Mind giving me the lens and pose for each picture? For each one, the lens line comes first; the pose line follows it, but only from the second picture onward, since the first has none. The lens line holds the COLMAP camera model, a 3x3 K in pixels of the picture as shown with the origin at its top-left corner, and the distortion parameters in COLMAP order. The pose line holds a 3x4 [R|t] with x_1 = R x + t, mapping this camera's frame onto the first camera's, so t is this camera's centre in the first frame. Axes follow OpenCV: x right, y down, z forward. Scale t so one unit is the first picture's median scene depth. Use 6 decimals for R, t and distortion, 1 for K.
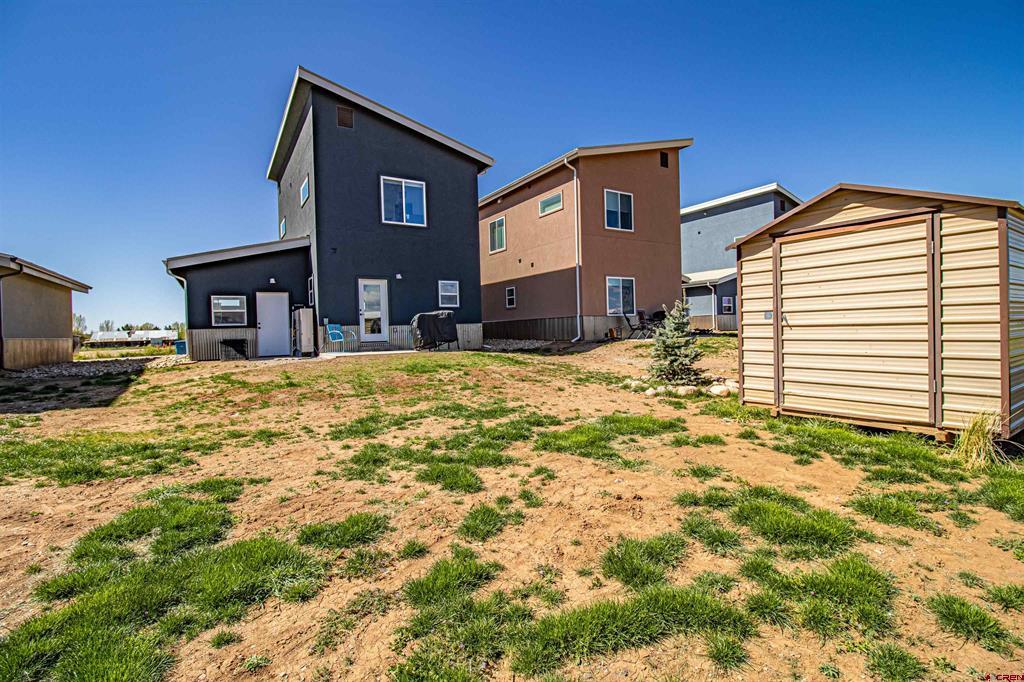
lens RADIAL K [[474.7, 0, 517.1], [0, 474.7, 333.8], [0, 0, 1]] dist [-0.001447, -0.010724]
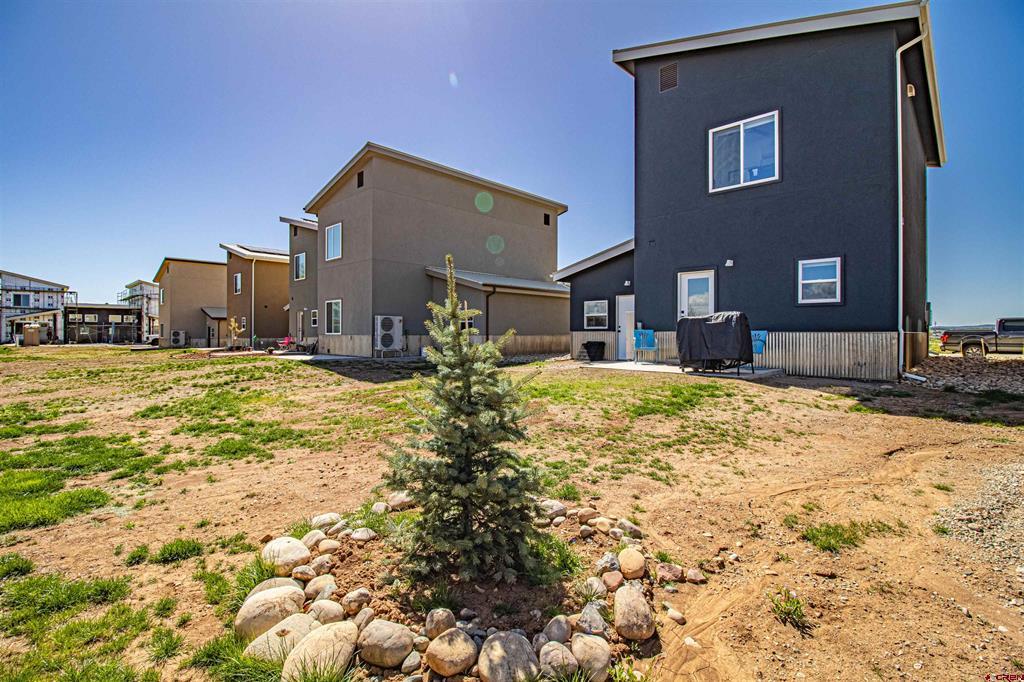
lens RADIAL K [[474.7, 0, 517.1], [0, 474.7, 333.8], [0, 0, 1]] dist [-0.001447, -0.010724]
pose [[0.247317, 0.030119, -0.968466, 0.372571], [-0.021318, 0.999444, 0.025638, -0.028294], [0.968700, 0.014305, 0.247822, 0.542898]]
